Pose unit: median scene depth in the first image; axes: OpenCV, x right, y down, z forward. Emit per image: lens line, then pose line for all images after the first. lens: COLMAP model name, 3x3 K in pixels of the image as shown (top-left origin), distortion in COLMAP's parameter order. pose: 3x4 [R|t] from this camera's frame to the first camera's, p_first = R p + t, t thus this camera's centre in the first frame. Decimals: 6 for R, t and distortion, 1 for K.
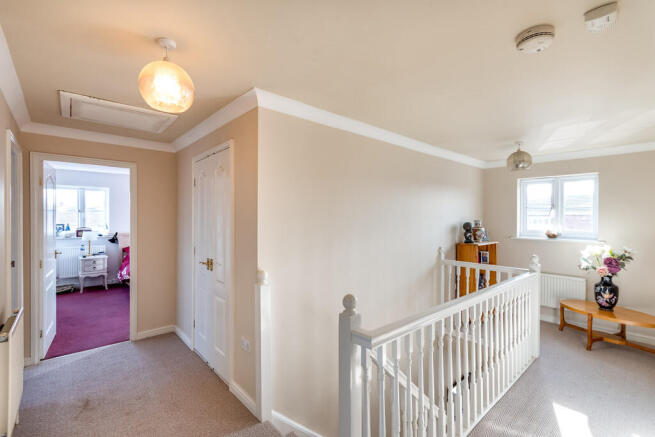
lens RADIAL K [[290.1, 0, 324.0], [0, 290.1, 218.8], [0, 0, 1]] dist [0.003373, 0.000416]
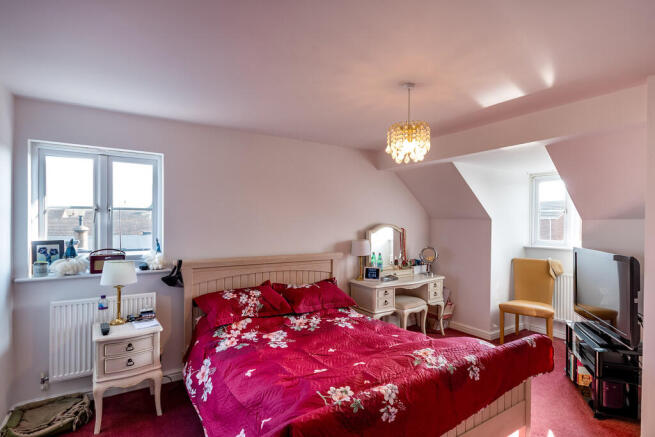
lens RADIAL K [[343.1, 0, 328.2], [0, 343.1, 219.0], [0, 0, 1]] dist [0.005773, -0.000089]
pose [[0.987447, -0.005846, -0.157840, -0.454273], [0.005114, 0.999974, -0.005040, -0.008238], [0.157866, 0.004170, 0.987452, 0.586169]]
